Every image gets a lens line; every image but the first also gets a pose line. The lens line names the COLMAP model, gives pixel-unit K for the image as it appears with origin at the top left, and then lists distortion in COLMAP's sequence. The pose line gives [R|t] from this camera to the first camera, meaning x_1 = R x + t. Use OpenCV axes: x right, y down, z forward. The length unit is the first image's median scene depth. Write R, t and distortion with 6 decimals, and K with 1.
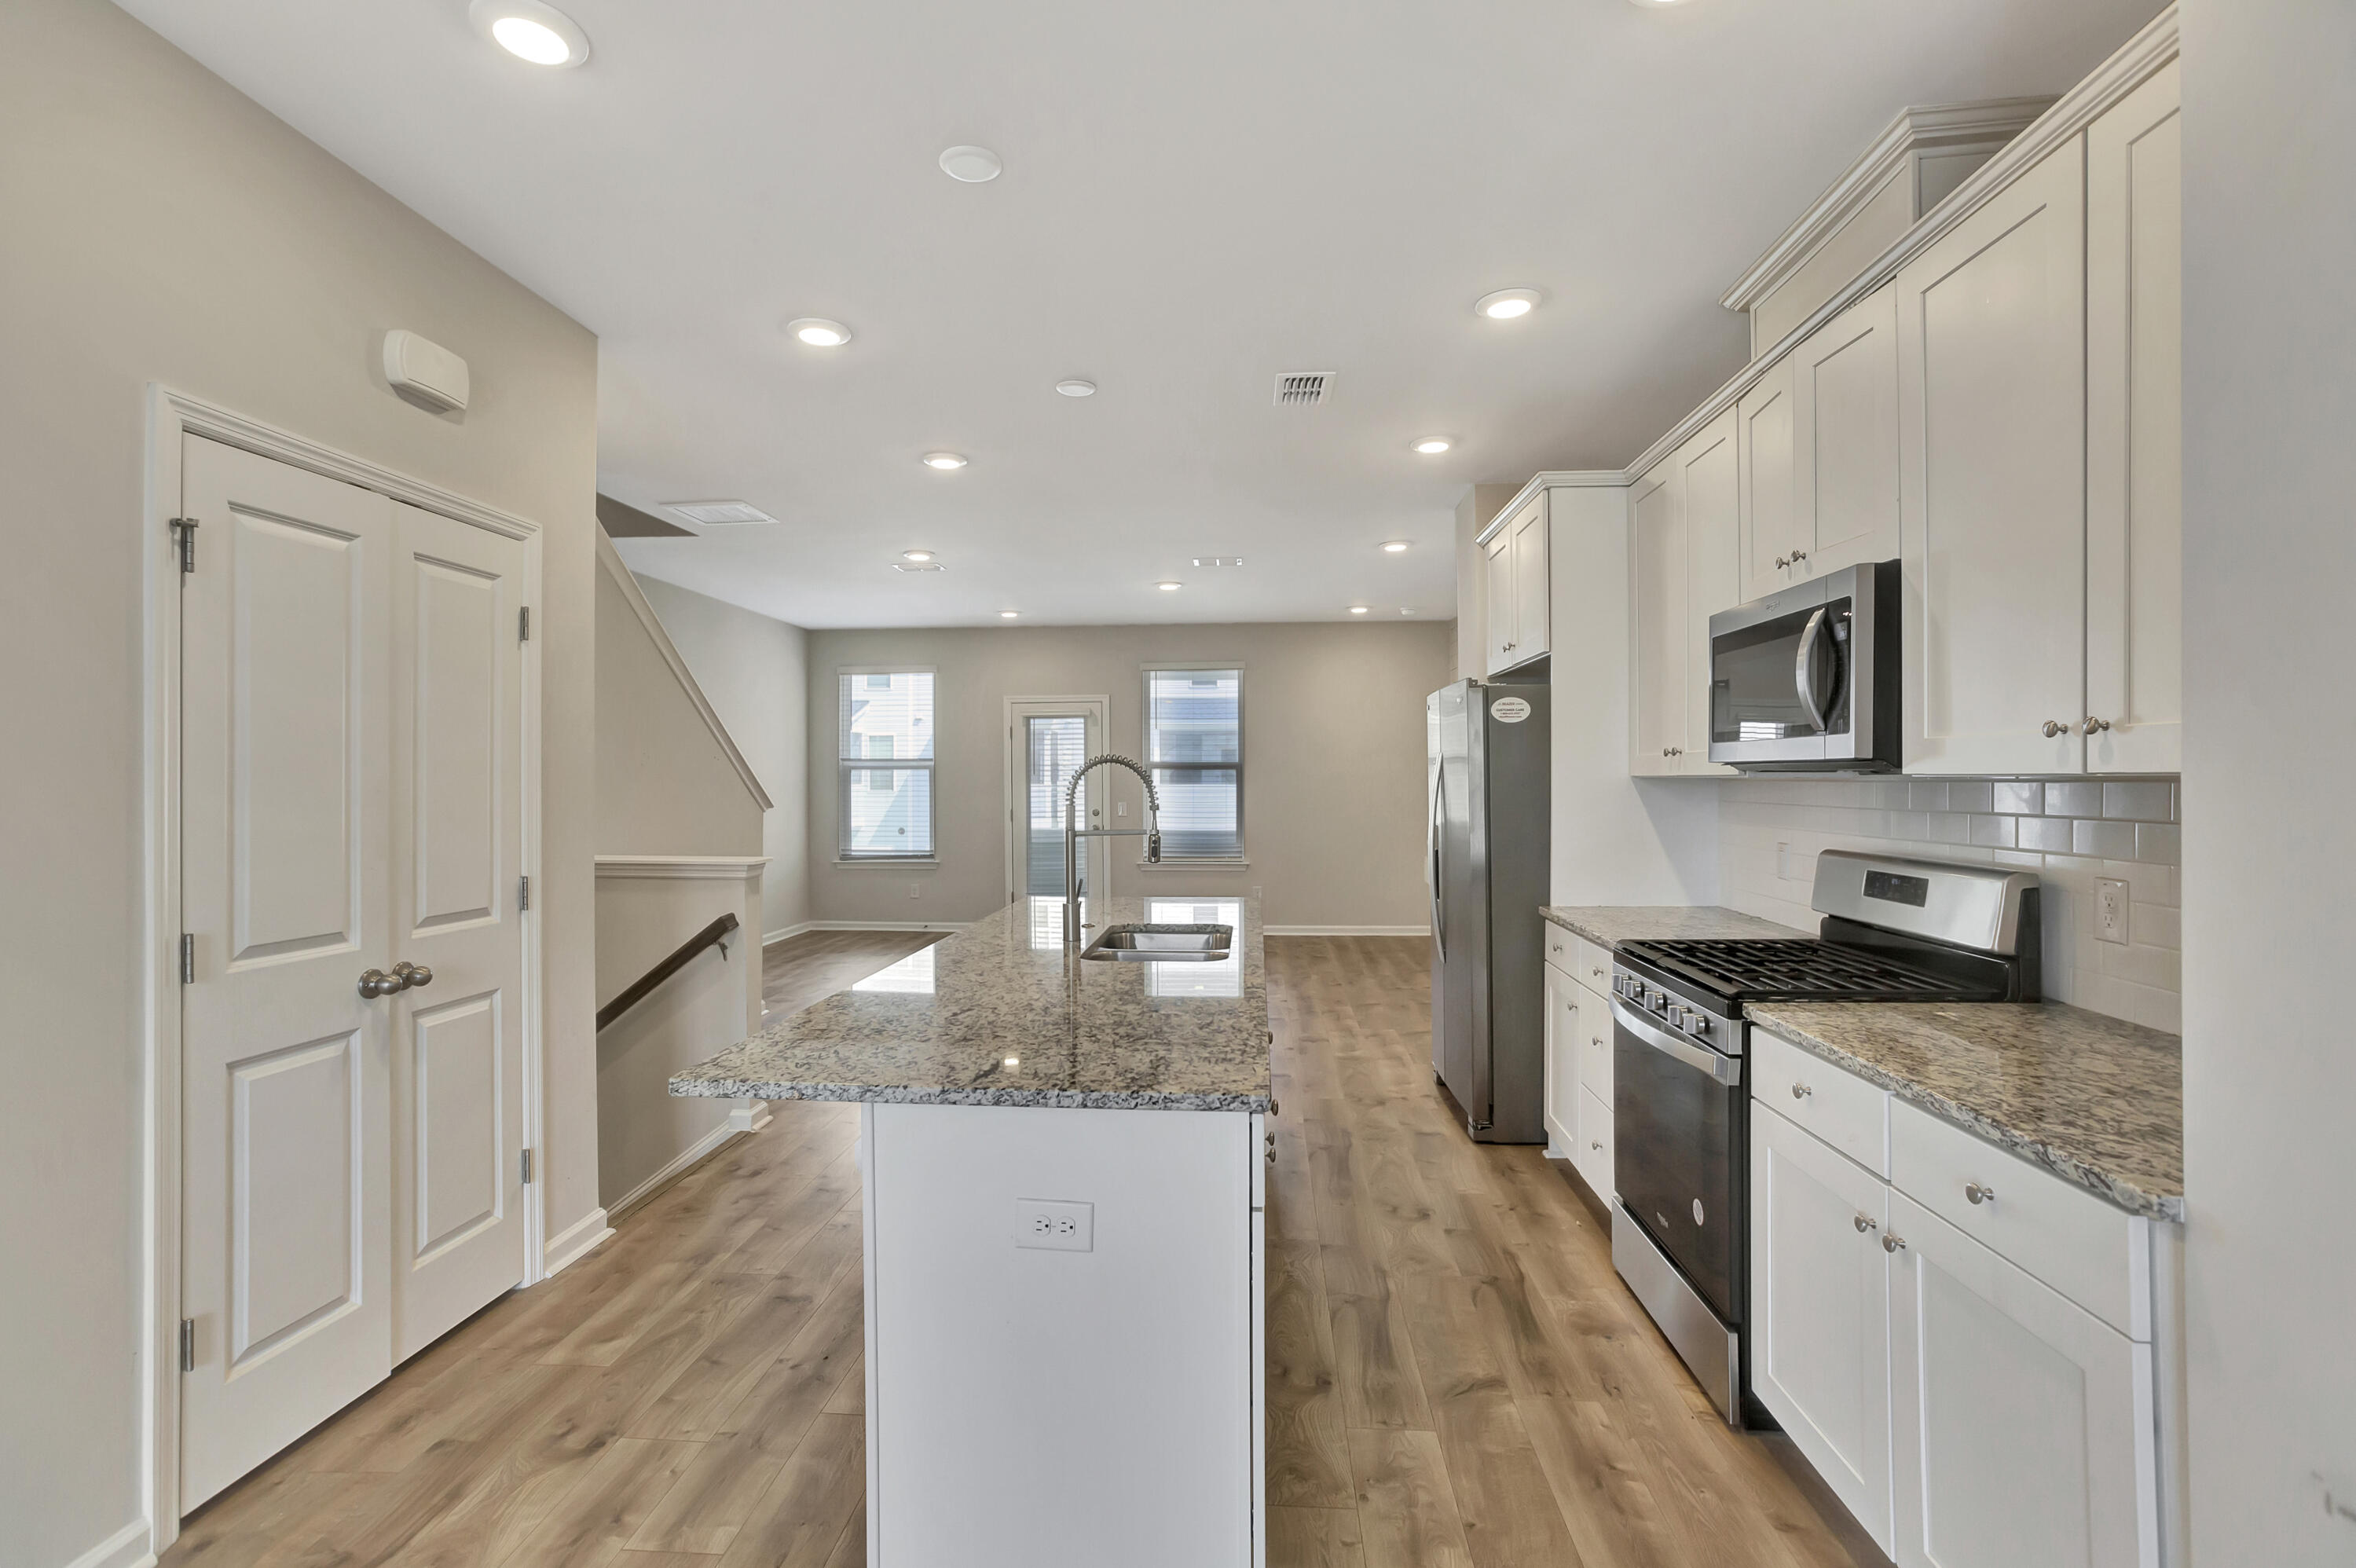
lens RADIAL K [[1073.5, 0, 1182.3], [0, 1073.5, 777.0], [0, 0, 1]] dist [-0.047587, 0.035657]
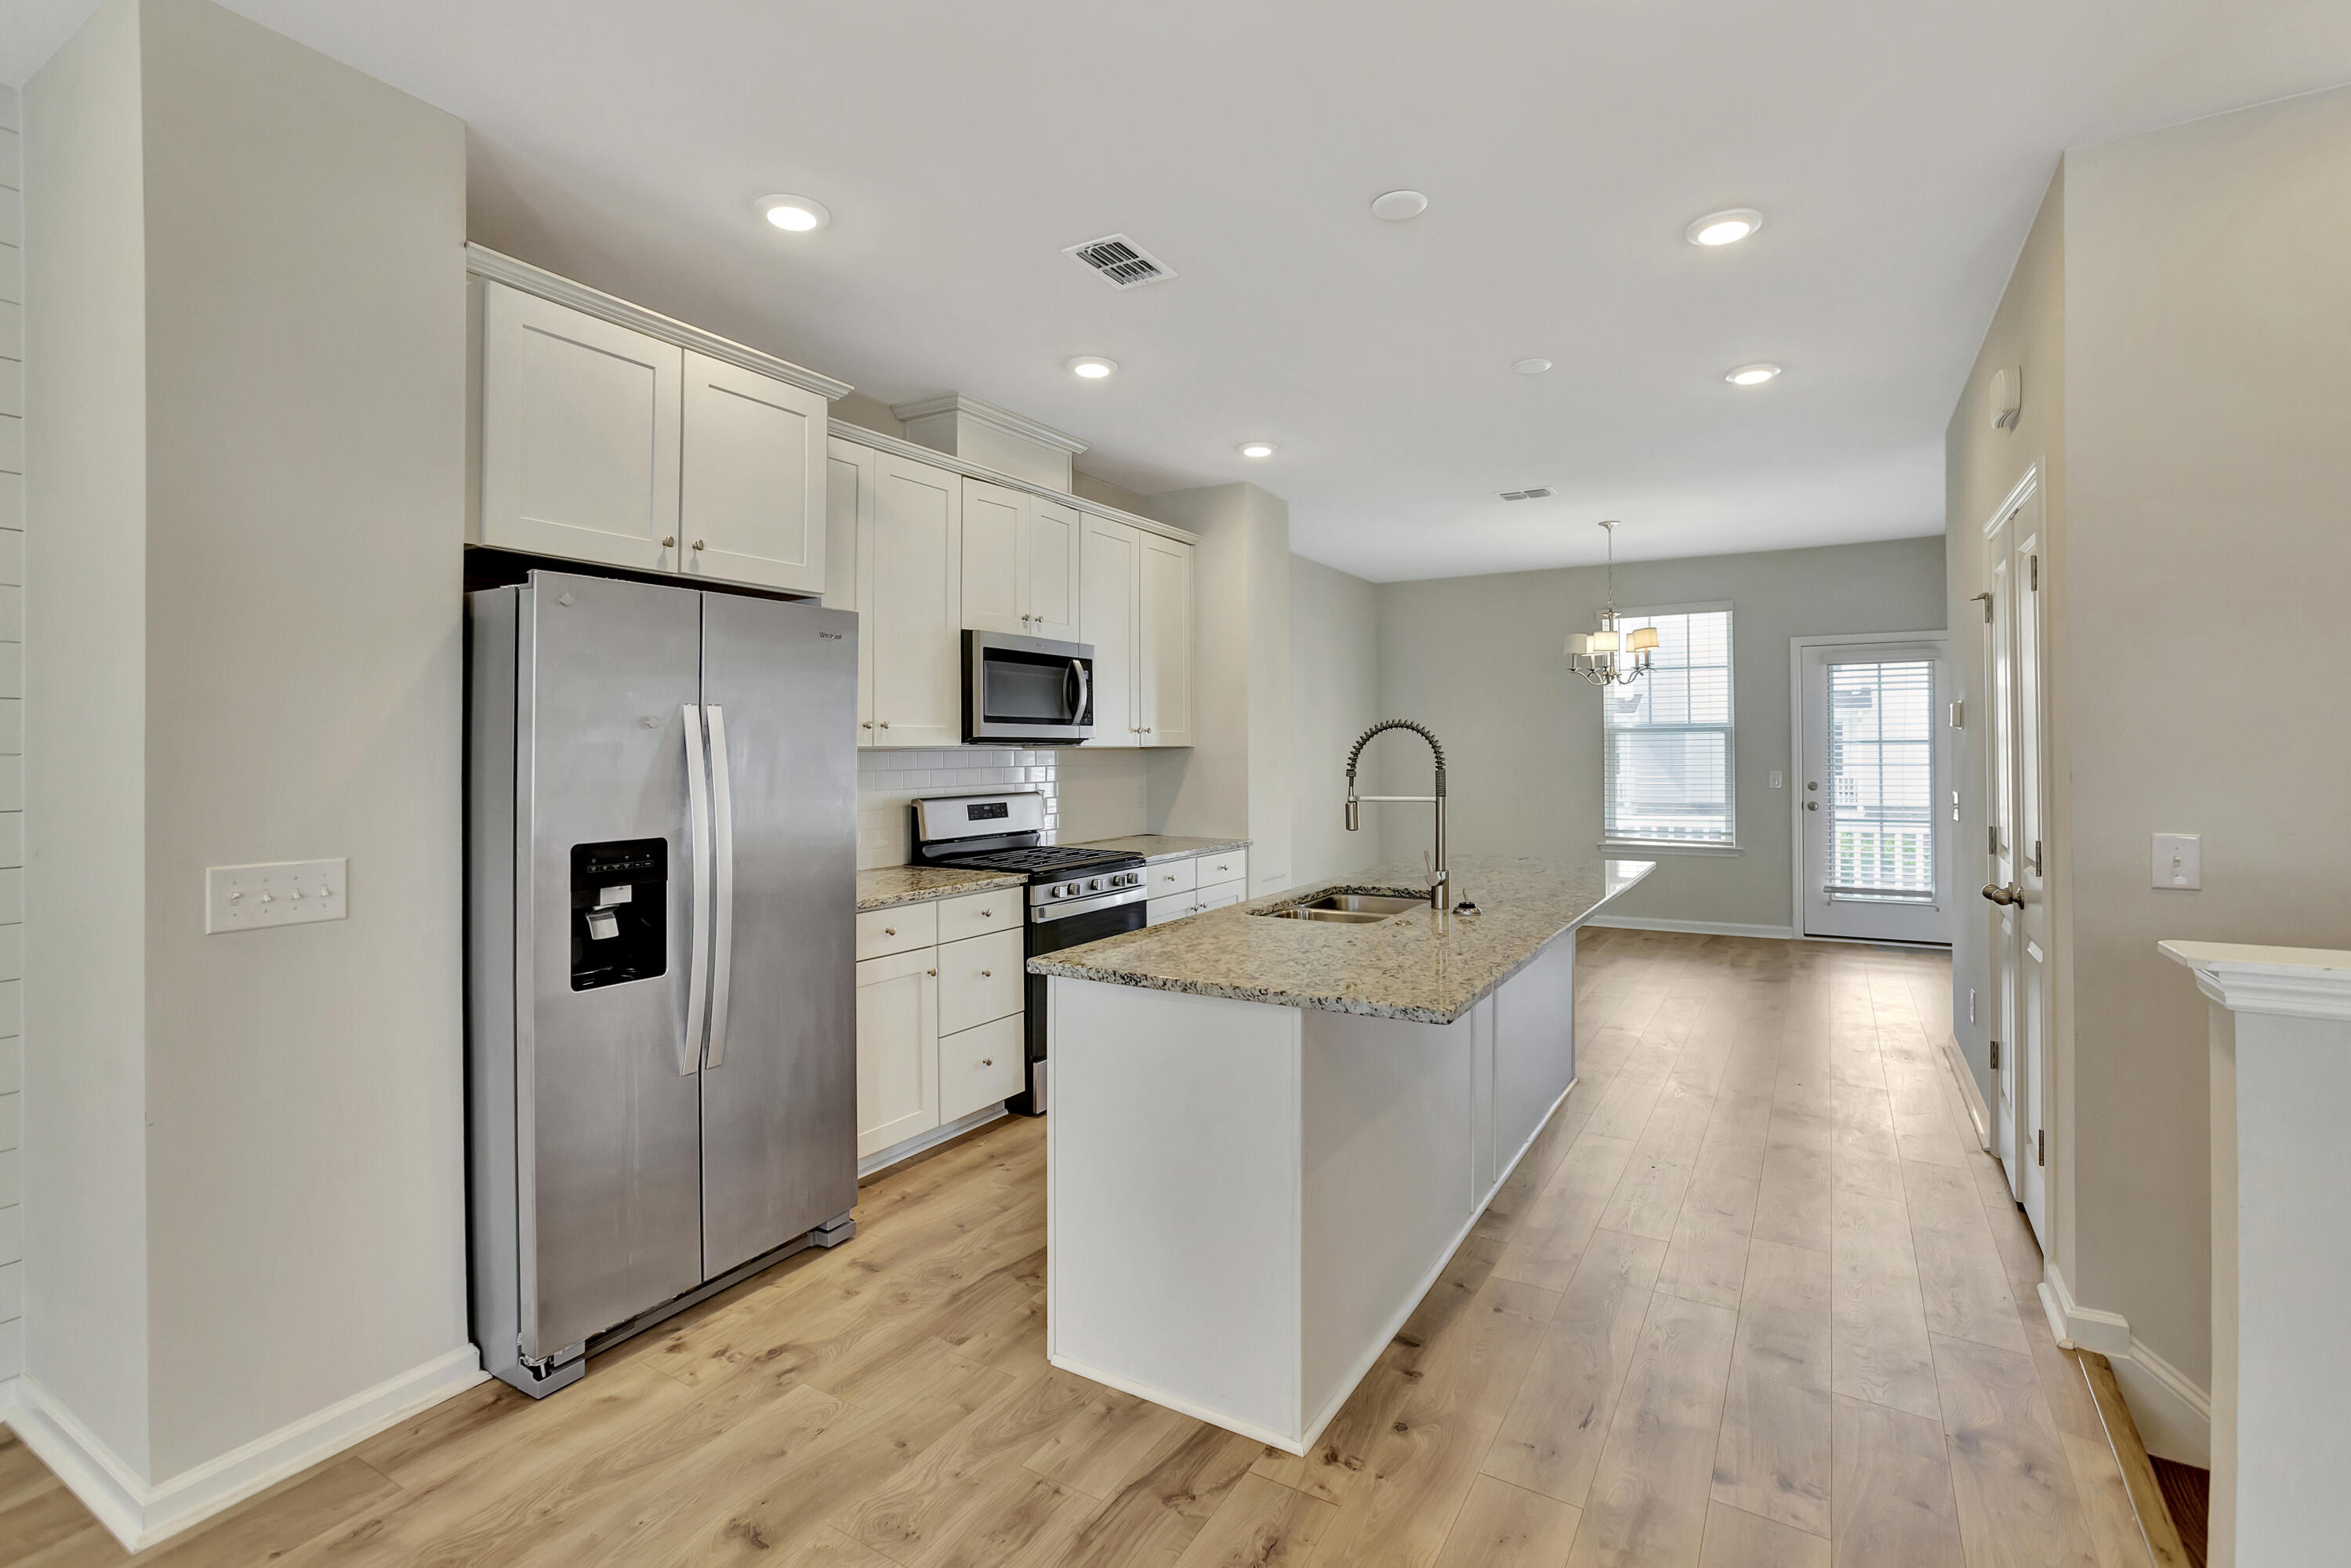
lens RADIAL K [[1114.1, 0, 1175.5], [0, 1114.1, 746.0], [0, 0, 1]] dist [-0.025242, 0.041511]
pose [[-0.888268, 0.011097, 0.459192, -0.463084], [0.008815, 0.999936, -0.007111, 0.013341], [-0.459241, -0.002269, -0.888309, 2.589646]]
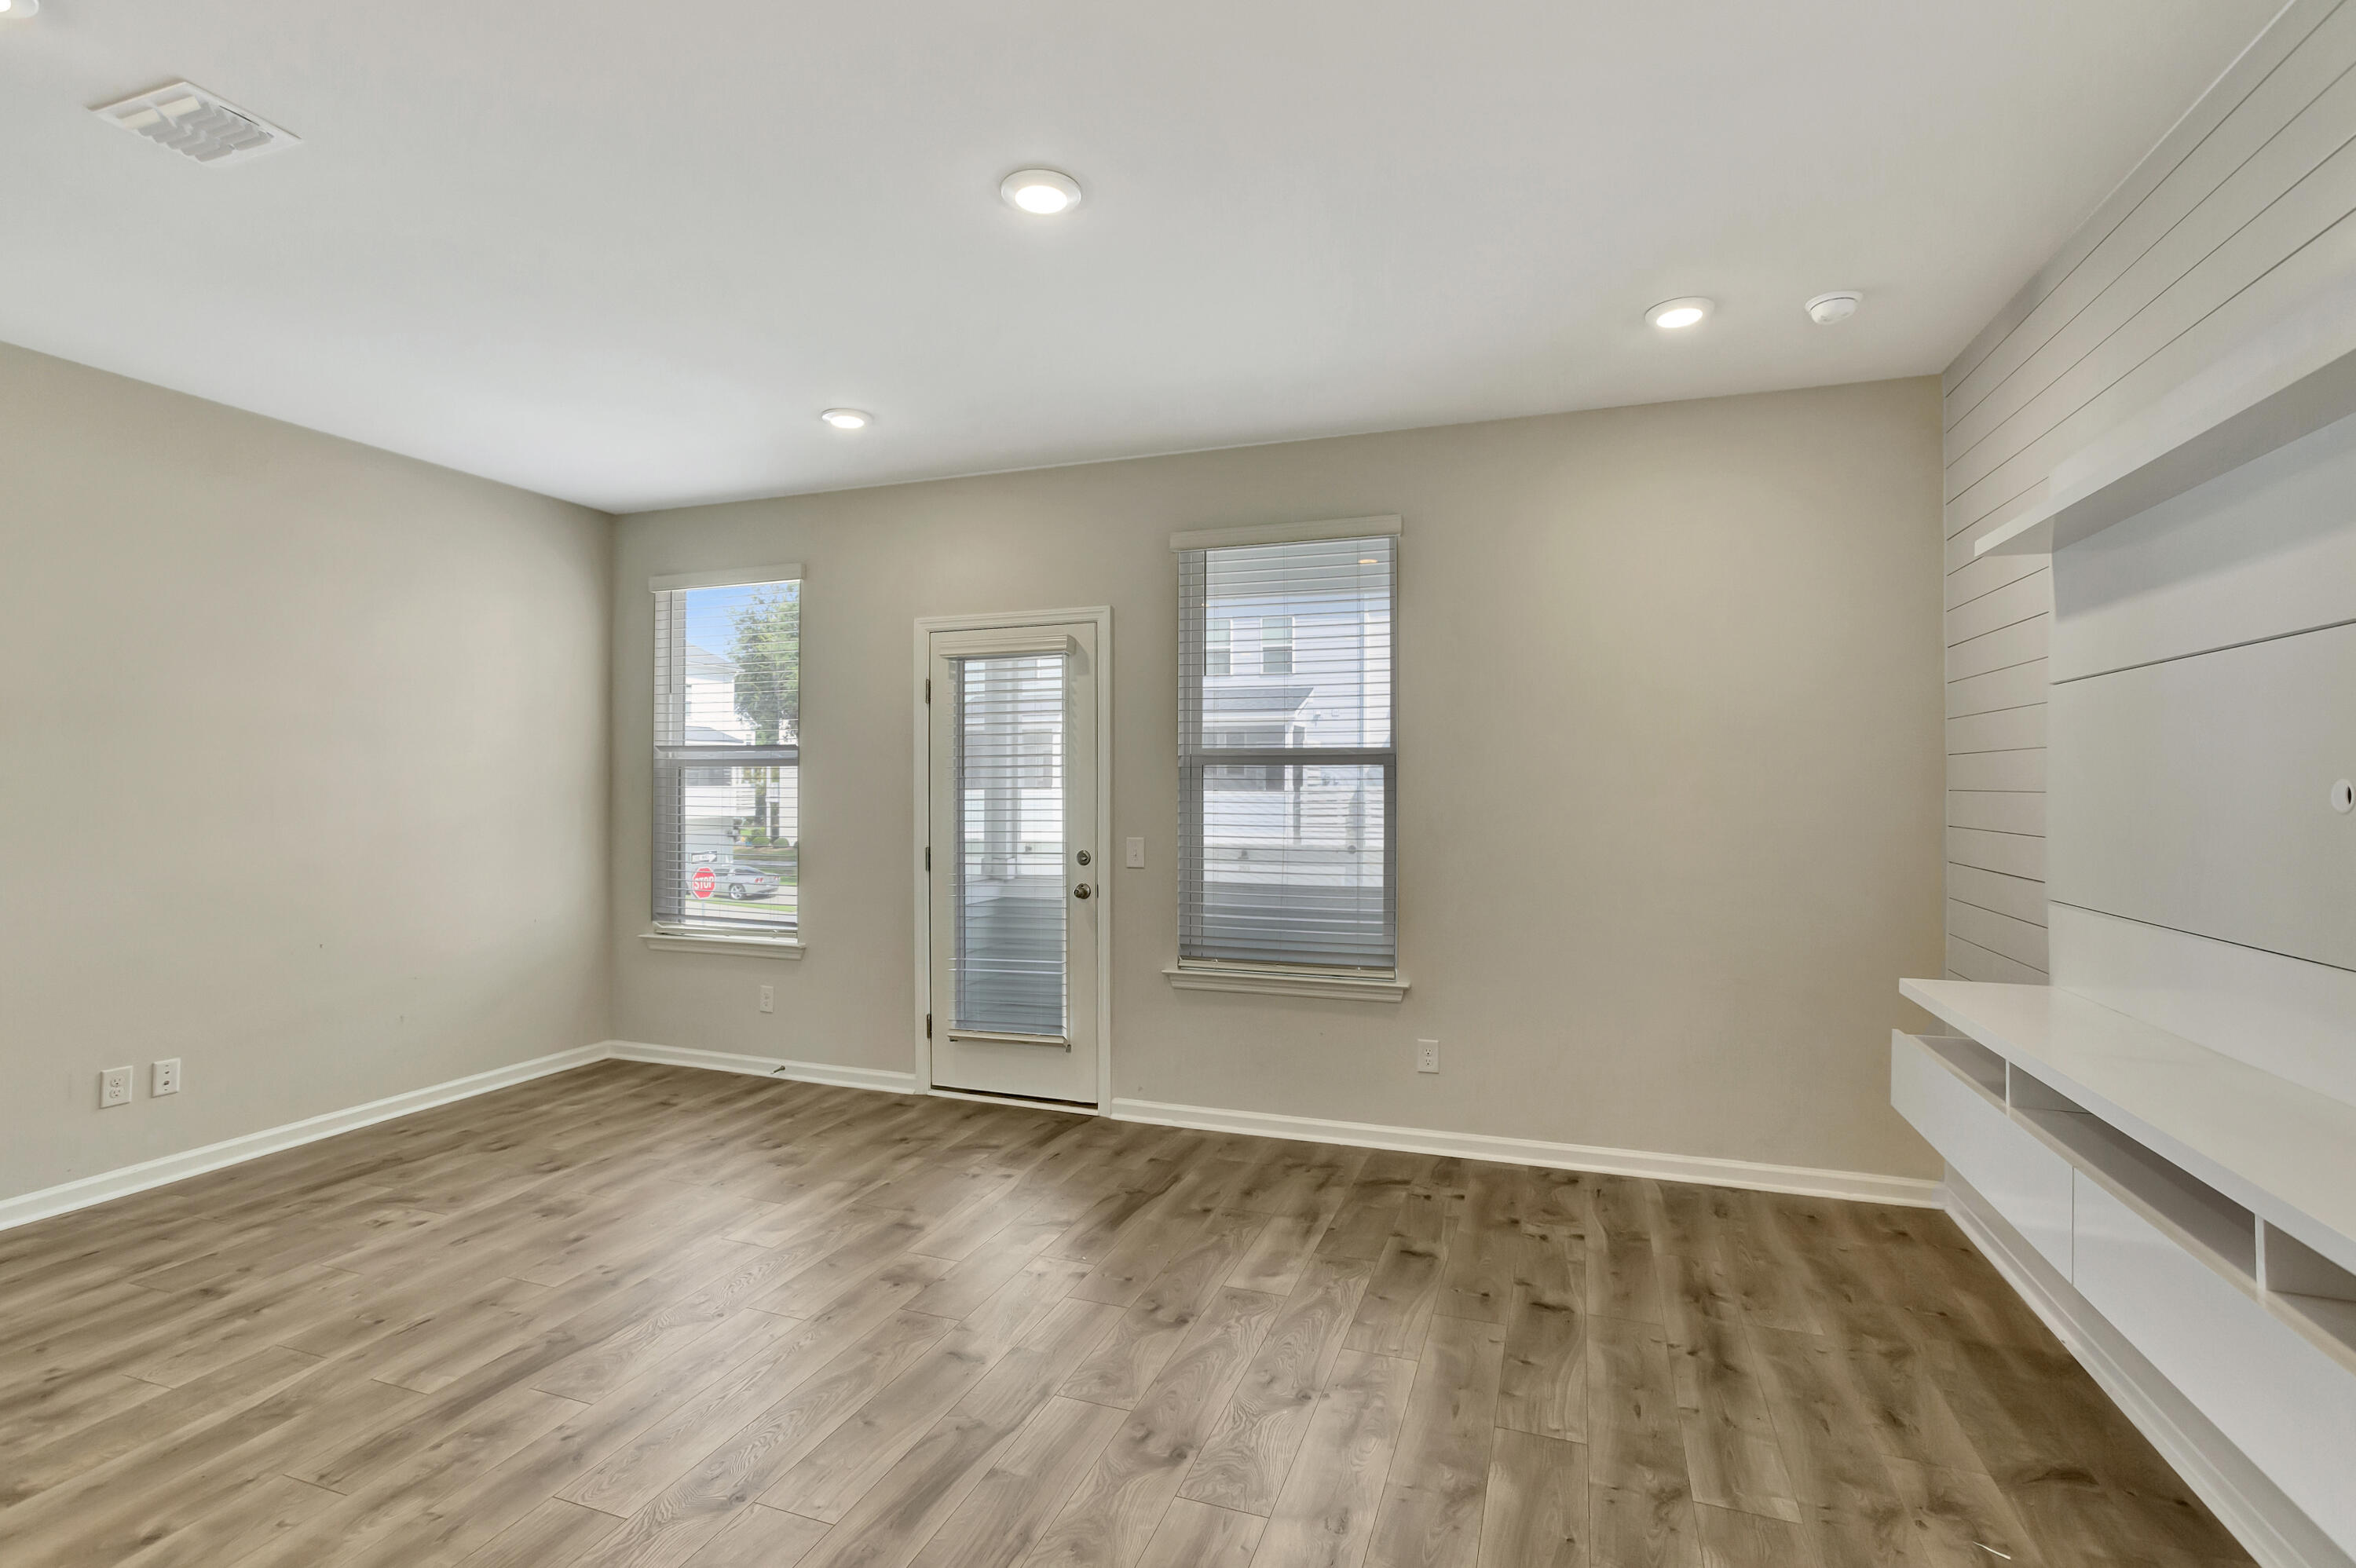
lens RADIAL K [[1073.4, 0, 1182.3], [0, 1073.4, 777.0], [0, 0, 1]] dist [-0.047587, 0.035657]
pose [[0.965919, 0.004182, -0.258812, 0.329156], [-0.005175, 0.999982, -0.003156, -0.000909], [0.258794, 0.004388, 0.965923, 2.177601]]
